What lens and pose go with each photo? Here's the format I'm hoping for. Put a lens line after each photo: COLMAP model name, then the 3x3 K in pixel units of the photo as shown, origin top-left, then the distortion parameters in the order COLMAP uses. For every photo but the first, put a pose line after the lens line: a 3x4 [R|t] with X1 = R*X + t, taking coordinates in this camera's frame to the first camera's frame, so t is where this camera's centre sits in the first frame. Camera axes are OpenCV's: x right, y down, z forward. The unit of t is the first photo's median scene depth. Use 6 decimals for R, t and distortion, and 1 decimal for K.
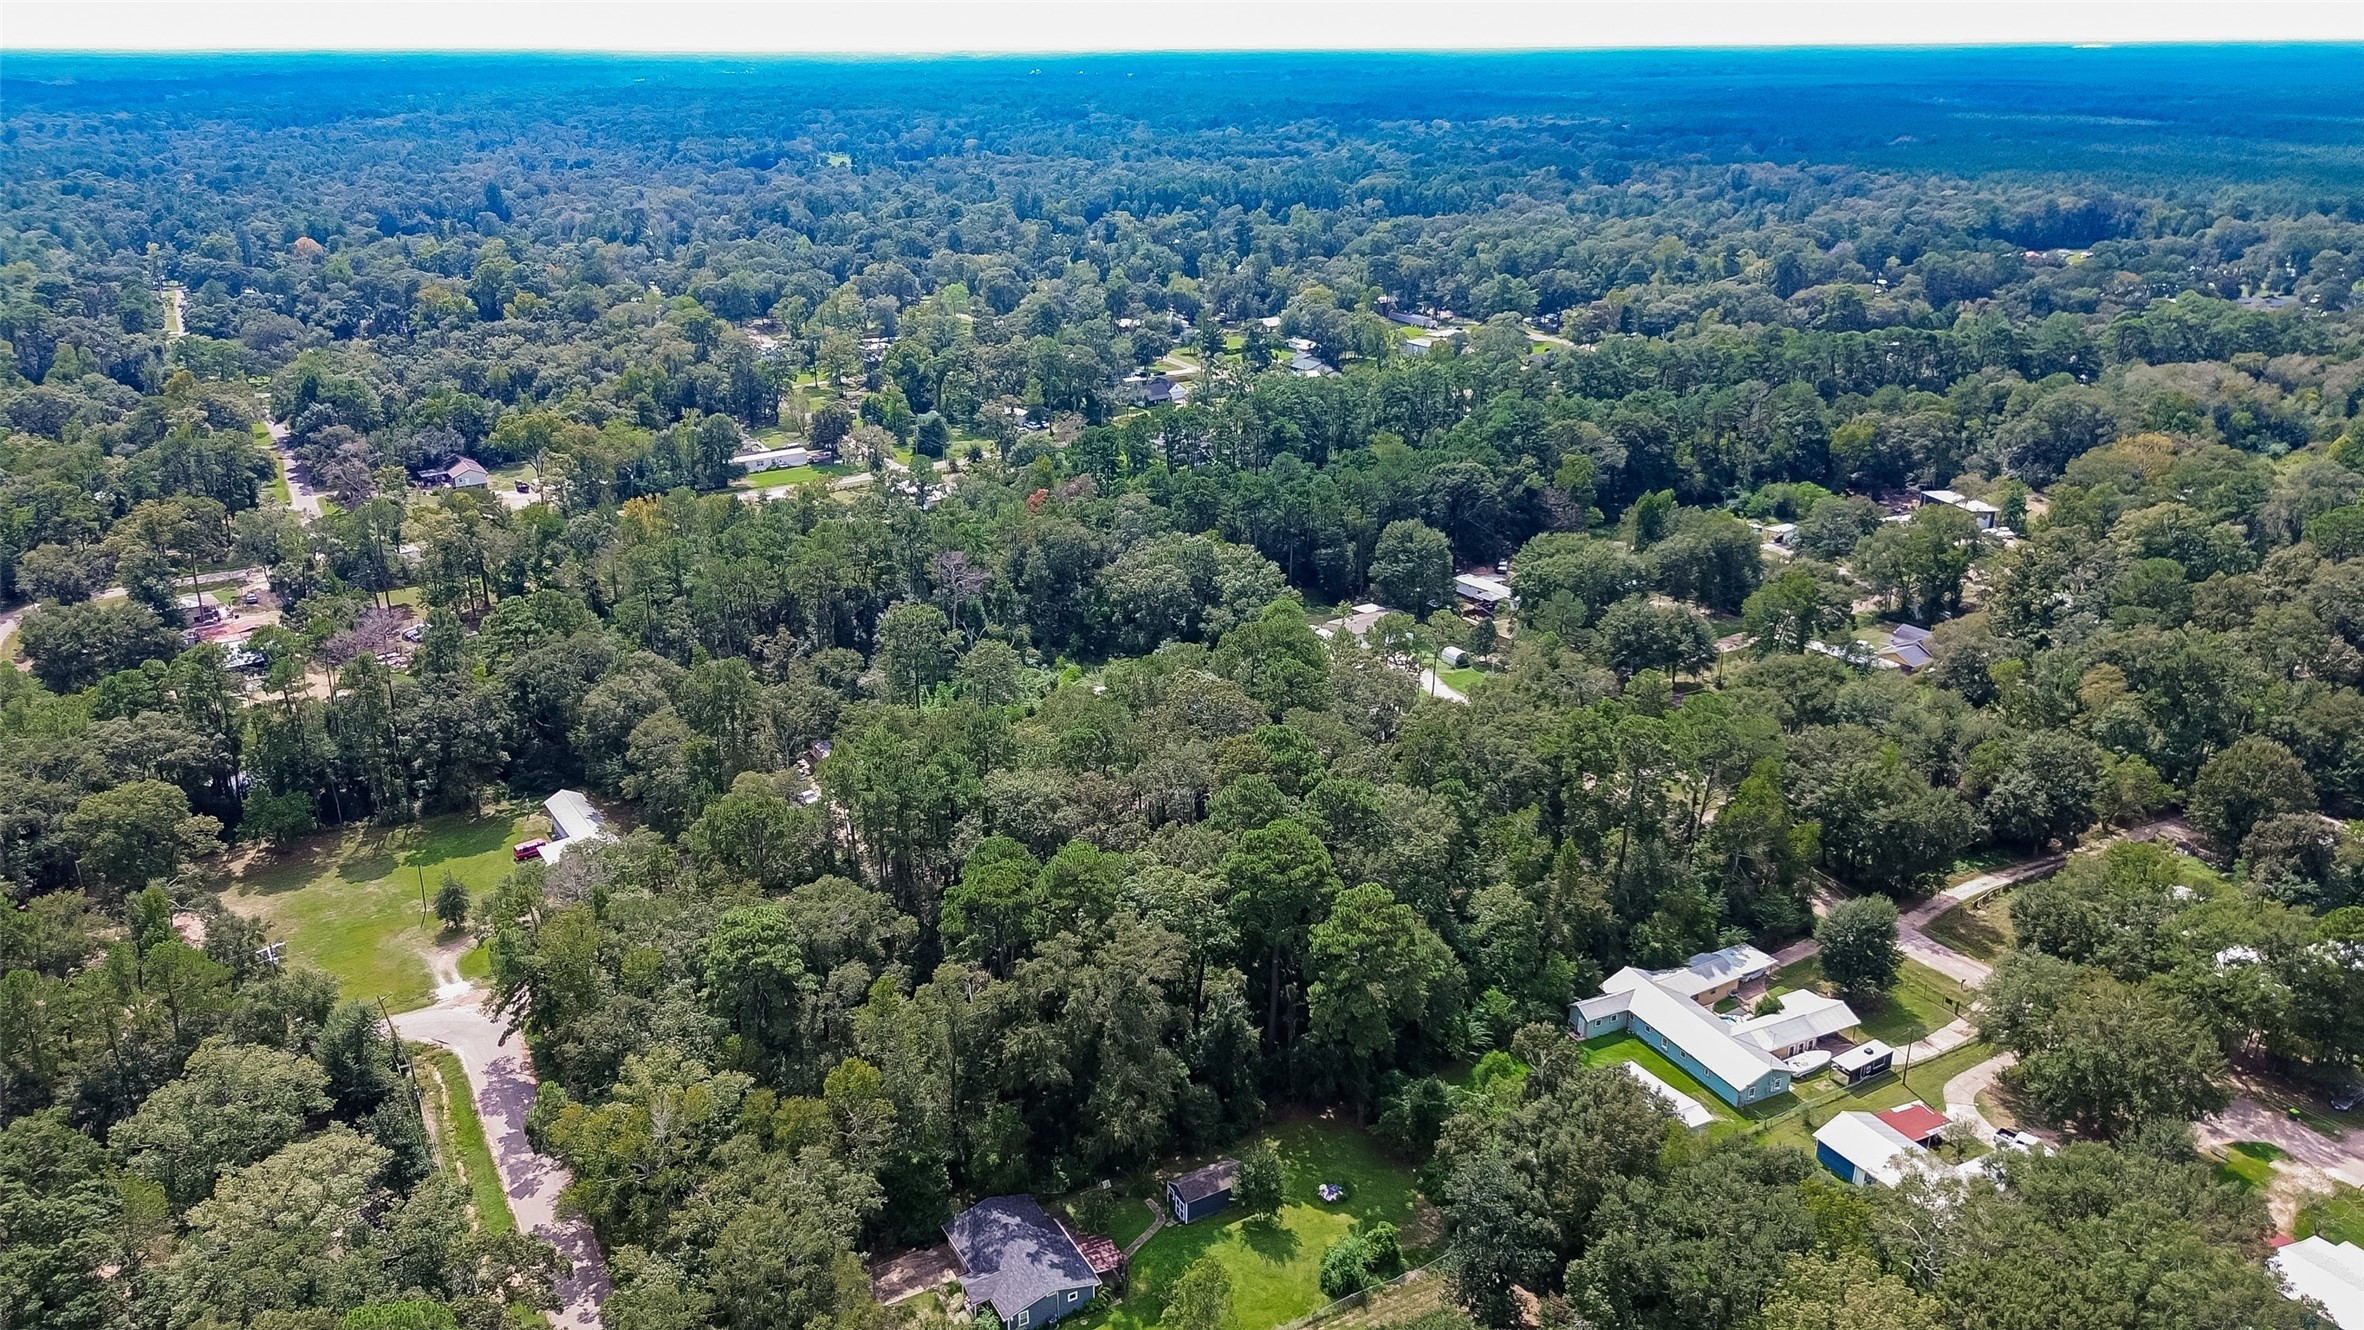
lens RADIAL K [[1700.2, 0, 1182.0], [0, 1700.2, 665.0], [0, 0, 1]] dist [0.077470, -0.097863]
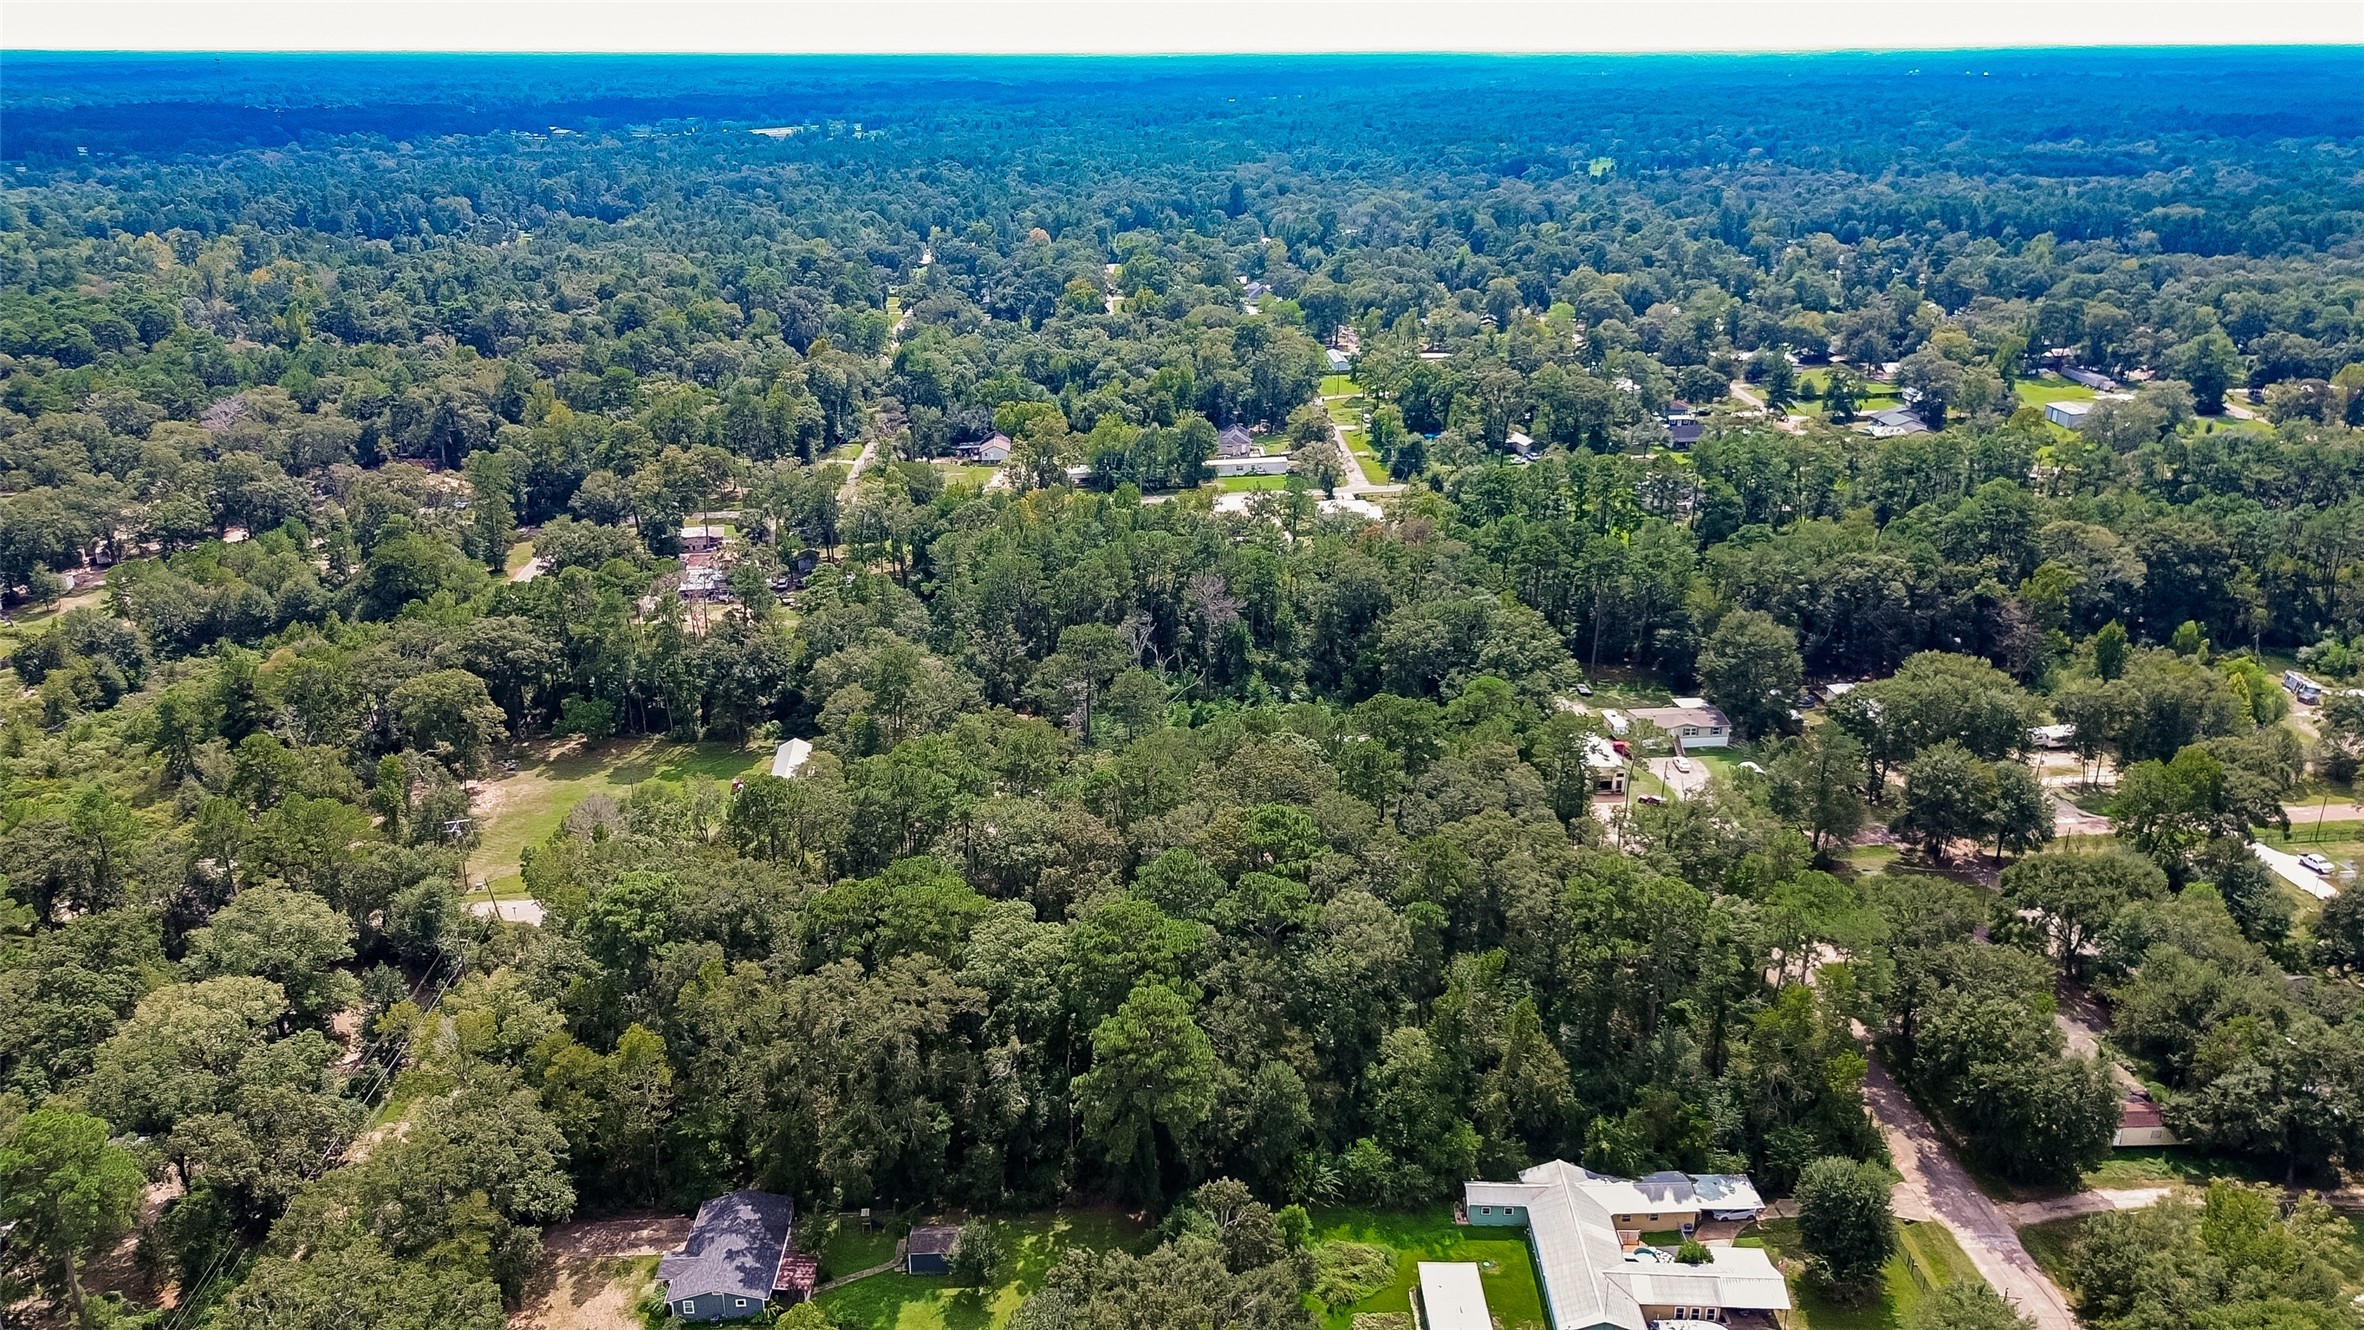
lens RADIAL K [[1700.2, 0, 1182.0], [0, 1700.2, 665.0], [0, 0, 1]] dist [0.077470, -0.097863]
pose [[0.881460, 0.160479, -0.444157, 0.420942], [-0.160221, 0.986334, 0.038403, -0.070133], [0.444250, 0.037312, 0.895126, 0.126554]]
